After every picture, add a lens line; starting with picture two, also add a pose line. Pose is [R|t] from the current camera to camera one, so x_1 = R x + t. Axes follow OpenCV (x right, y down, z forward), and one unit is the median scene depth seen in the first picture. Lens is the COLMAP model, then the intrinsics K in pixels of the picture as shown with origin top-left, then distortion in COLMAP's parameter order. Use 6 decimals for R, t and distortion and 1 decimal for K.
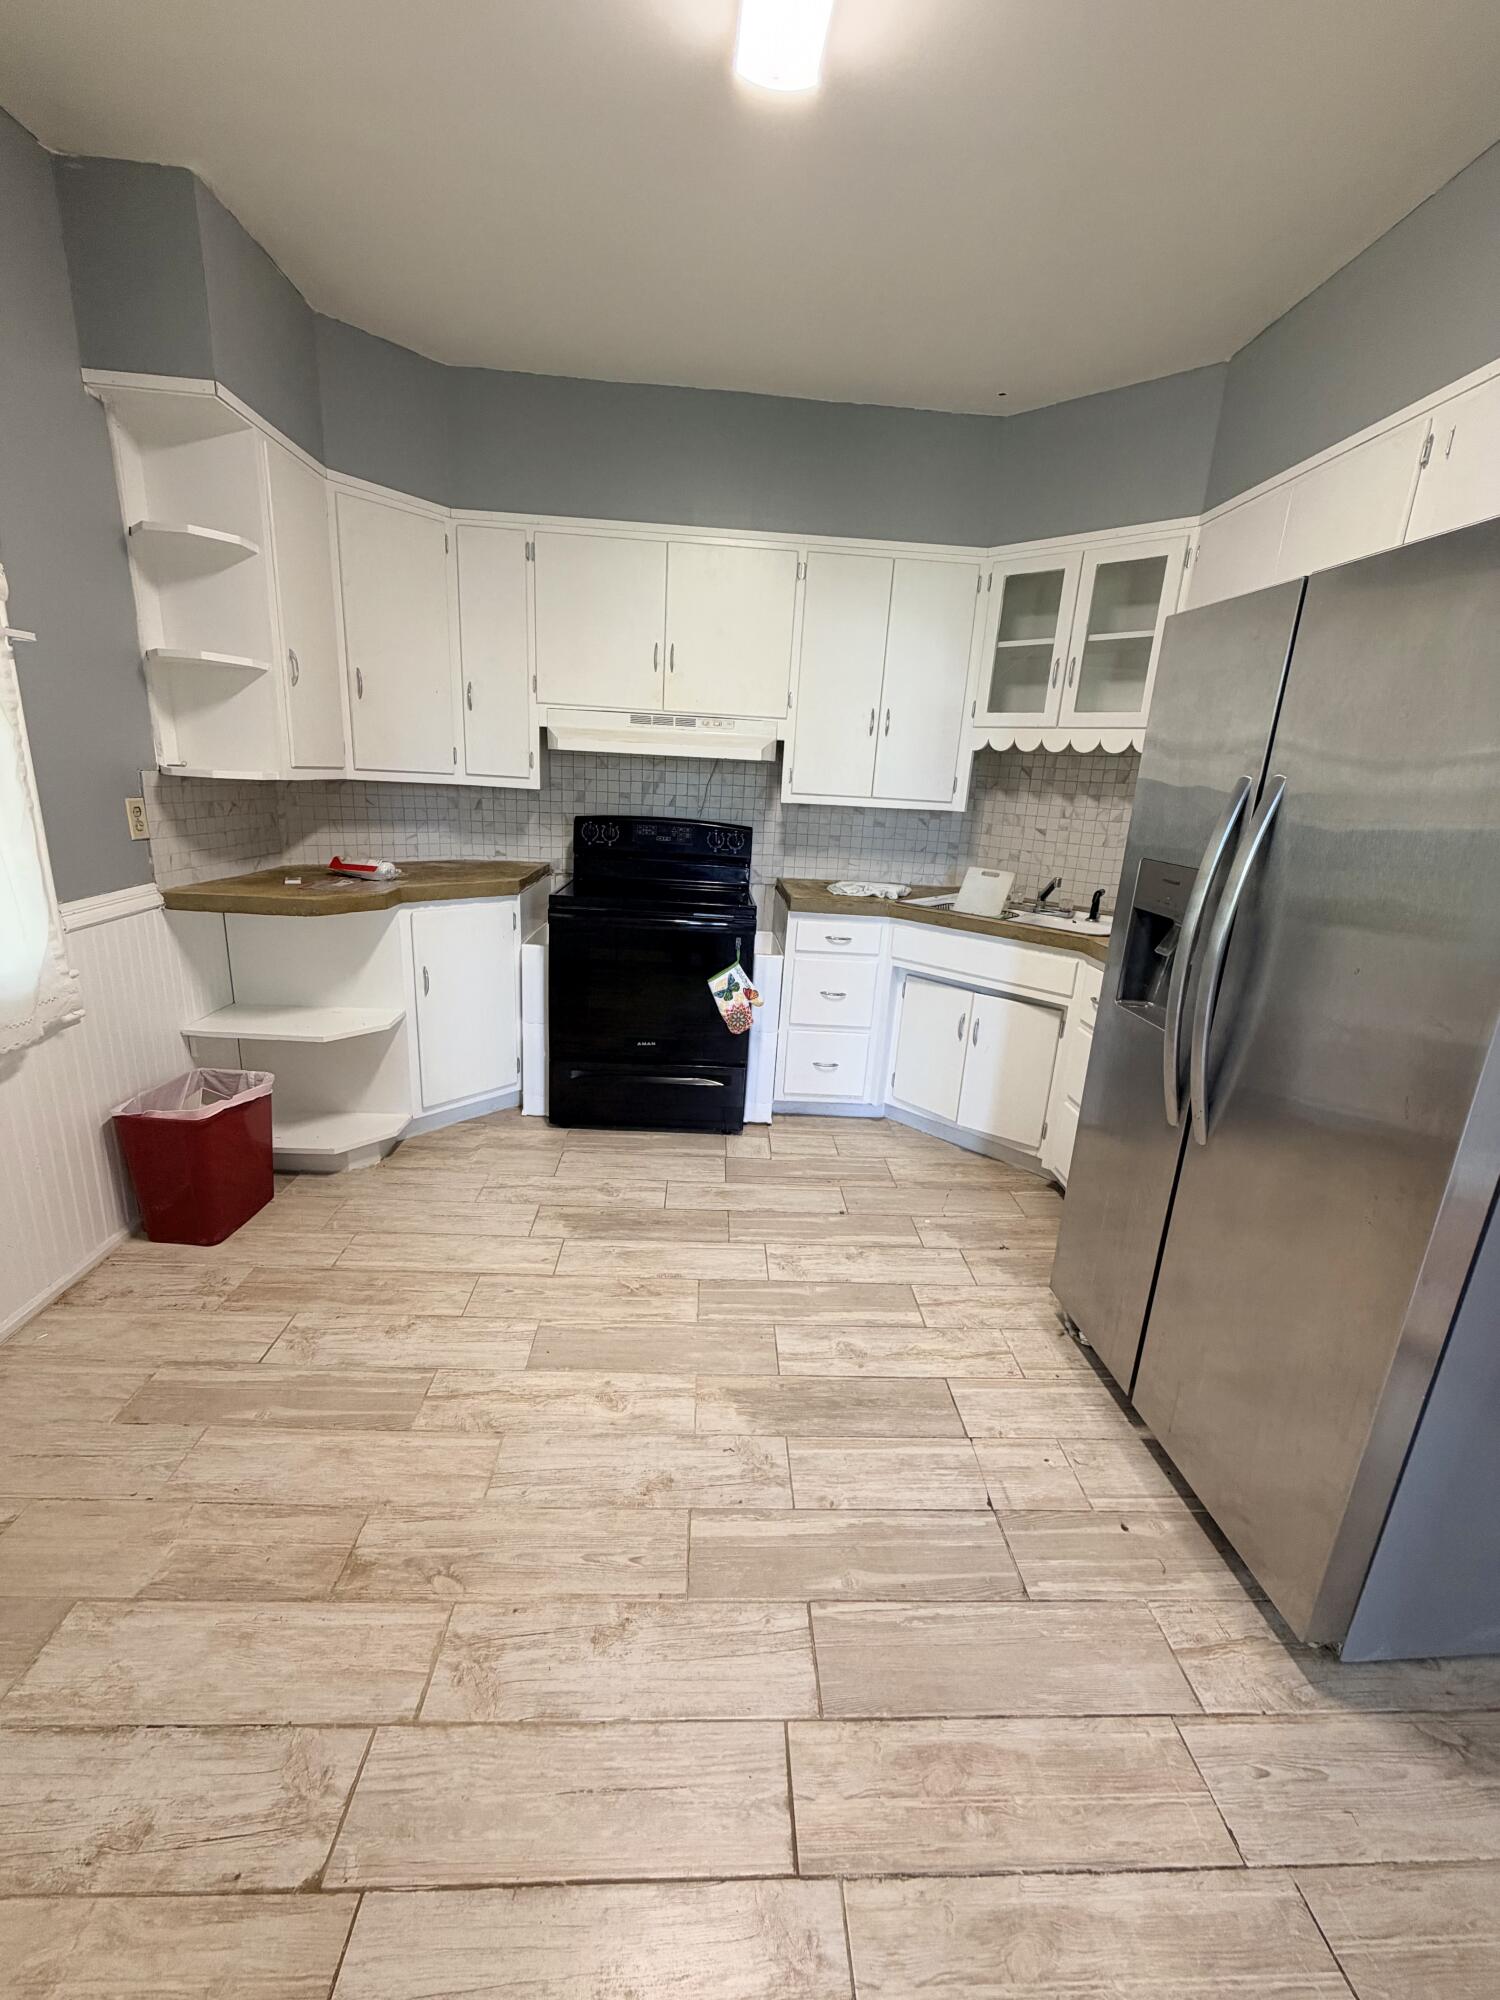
lens RADIAL K [[794.3, 0, 748.7], [0, 794.3, 1000.2], [0, 0, 1]] dist [-0.001180, 0.000124]
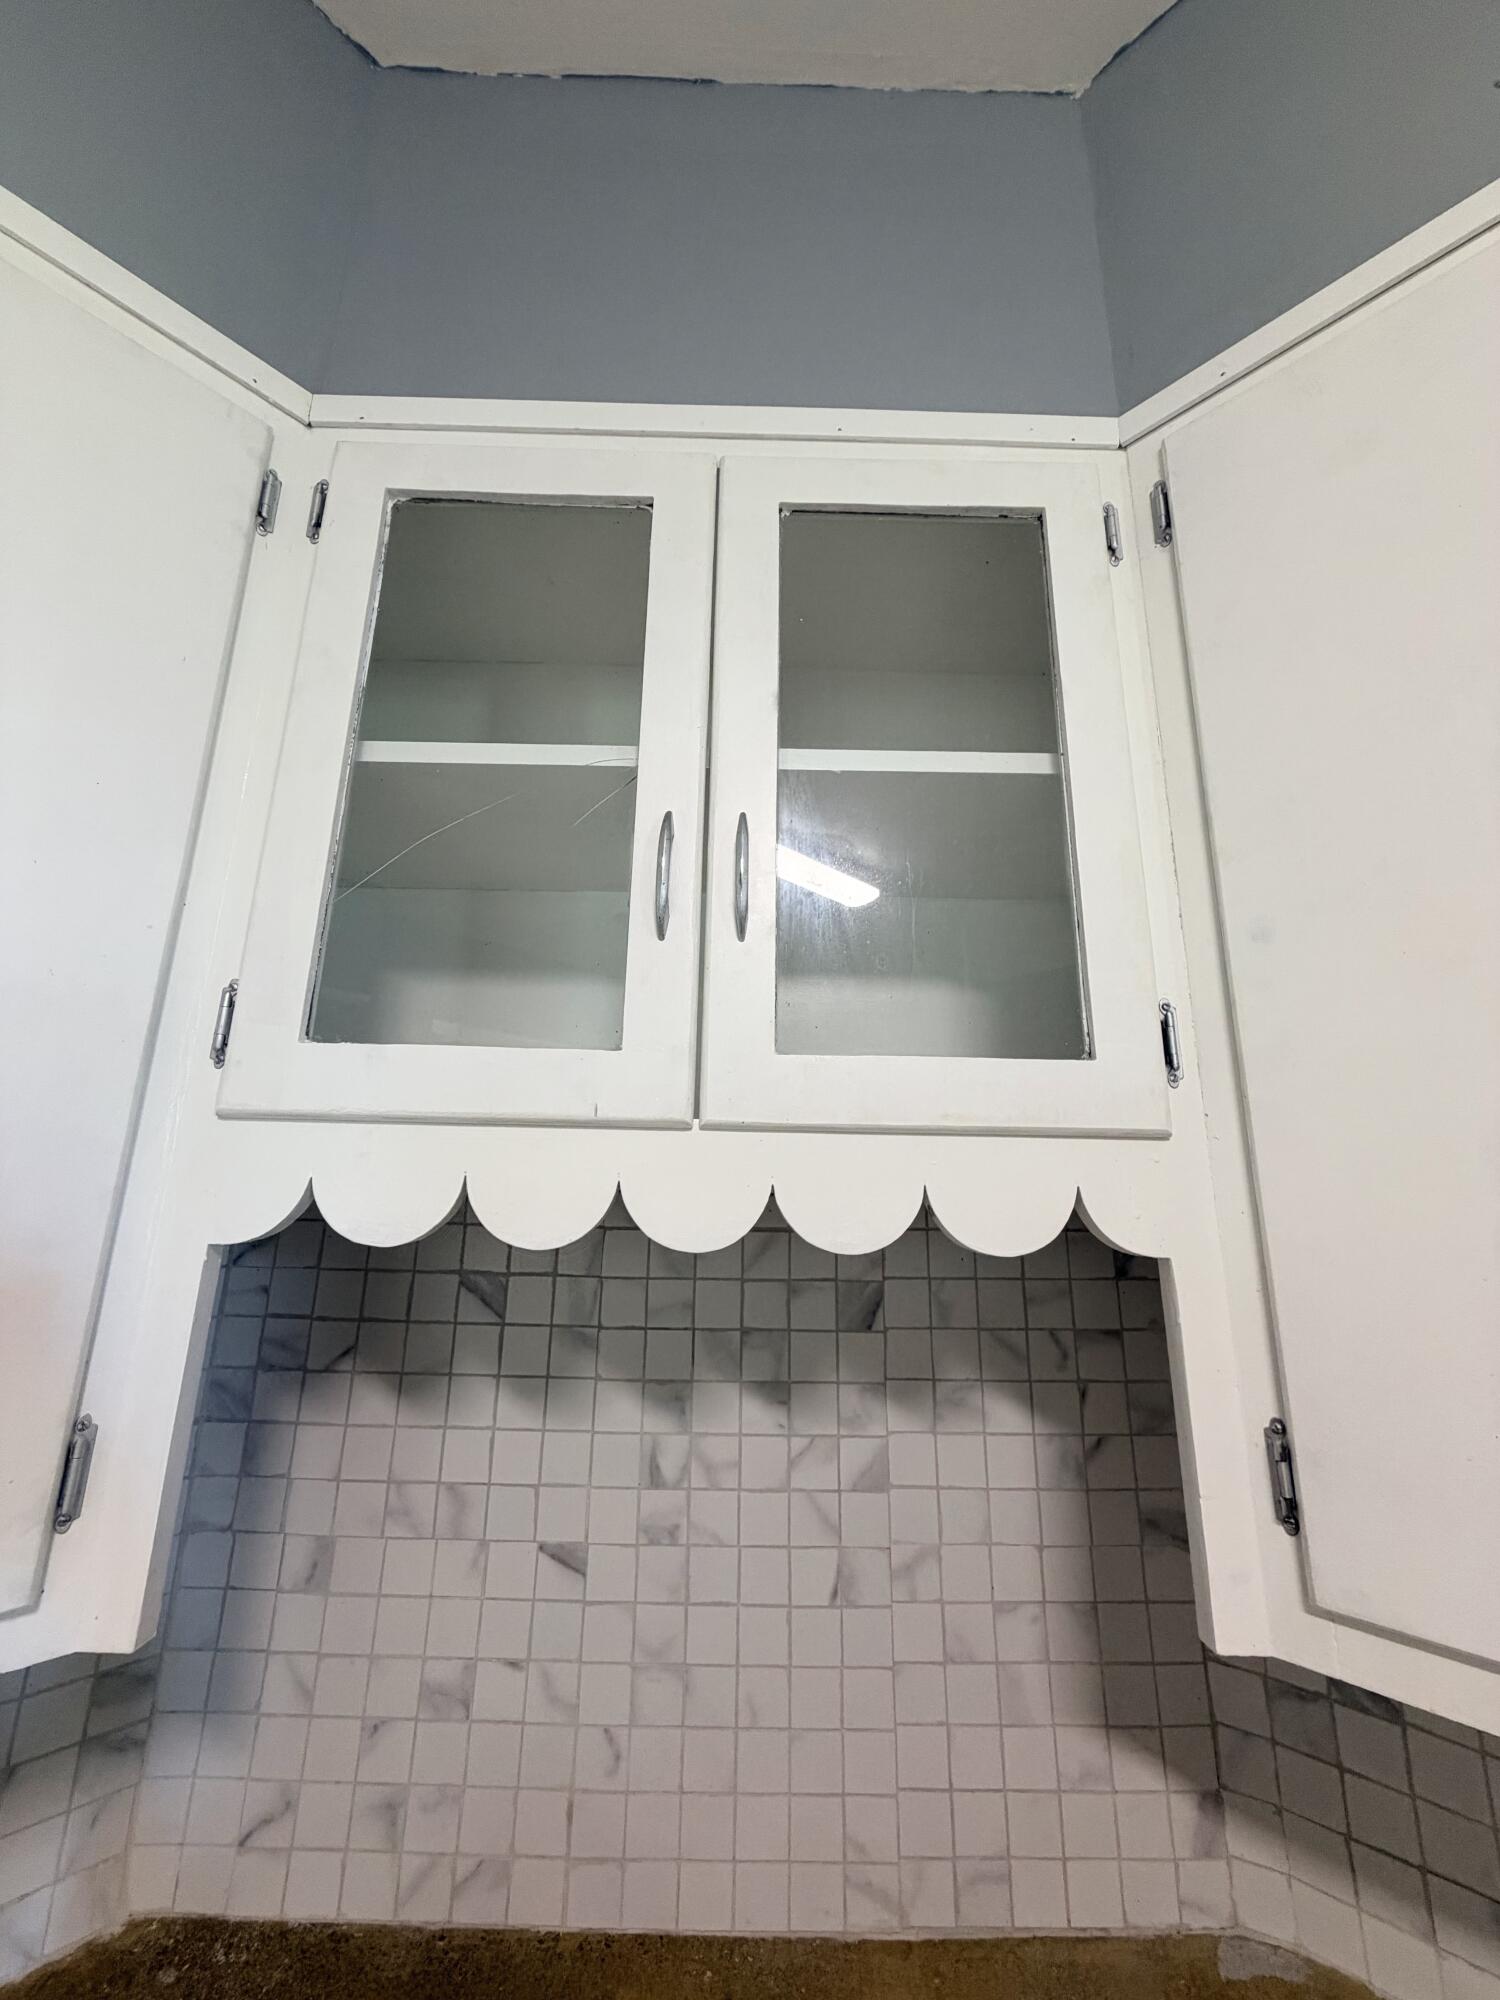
lens RADIAL K [[794.3, 0, 747.8], [0, 794.3, 992.0], [0, 0, 1]] dist [-0.001180, 0.000124]
pose [[0.726079, 0.127849, 0.675621, 0.282024], [0.210080, 0.894336, -0.395006, -0.314299], [-0.654733, 0.428740, 0.622500, 0.919438]]
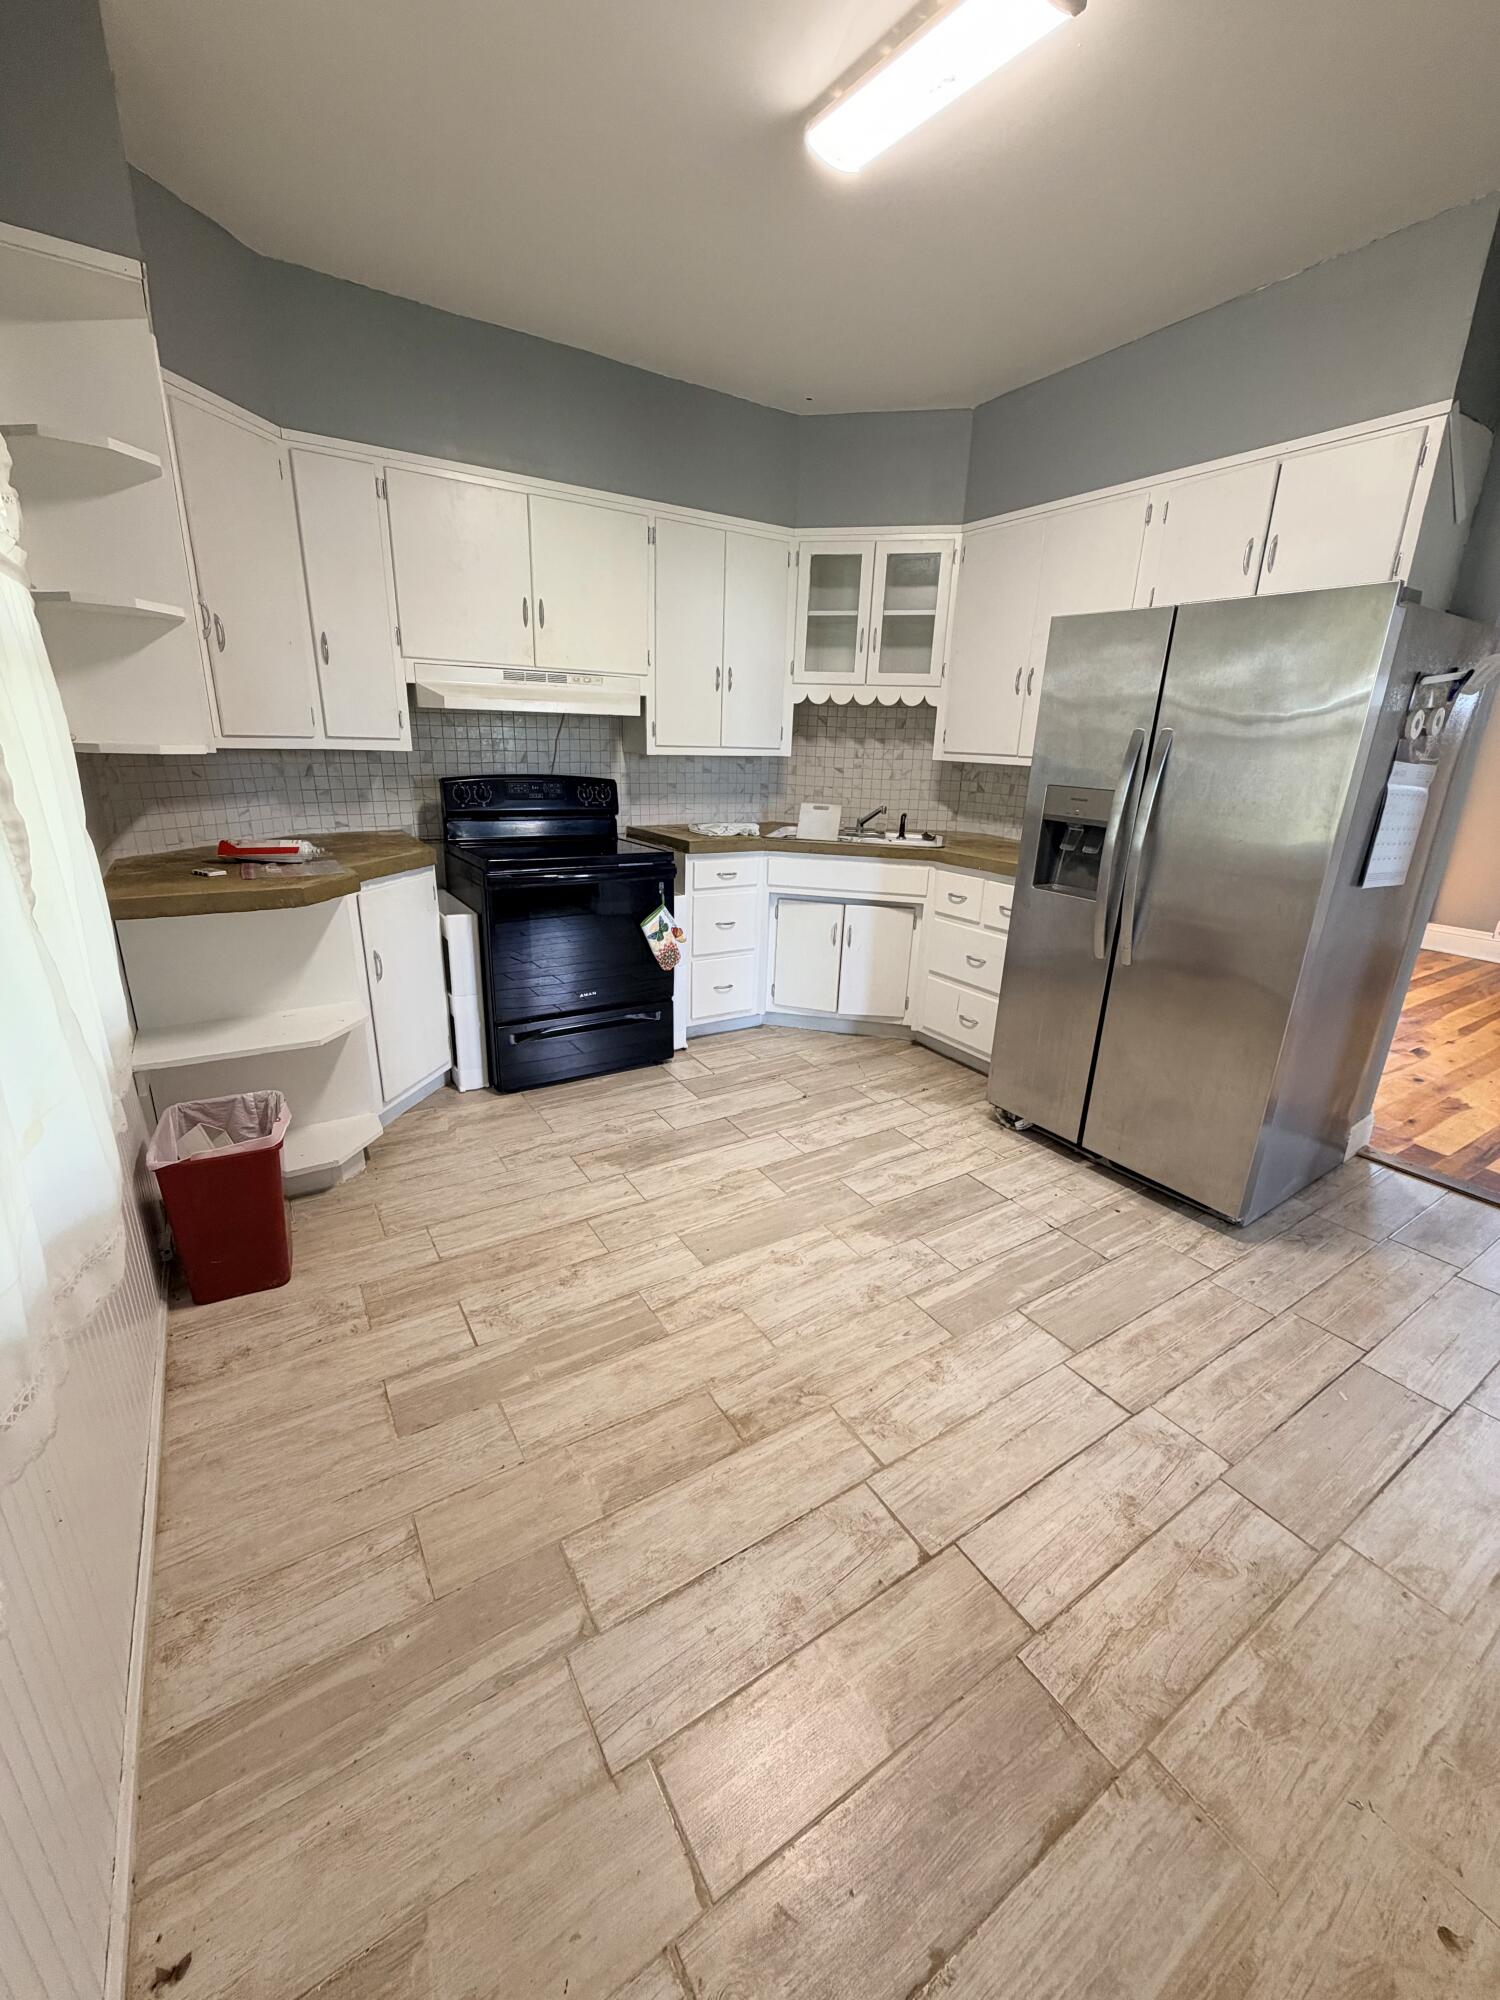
lens RADIAL K [[794.3, 0, 749.6], [0, 794.3, 1001.1], [0, 0, 1]] dist [-0.001180, 0.000124]
pose [[0.867632, -0.183942, 0.461930, -0.467601], [0.151696, 0.982686, 0.106382, -0.016899], [-0.473500, -0.022228, 0.880513, -0.023859]]
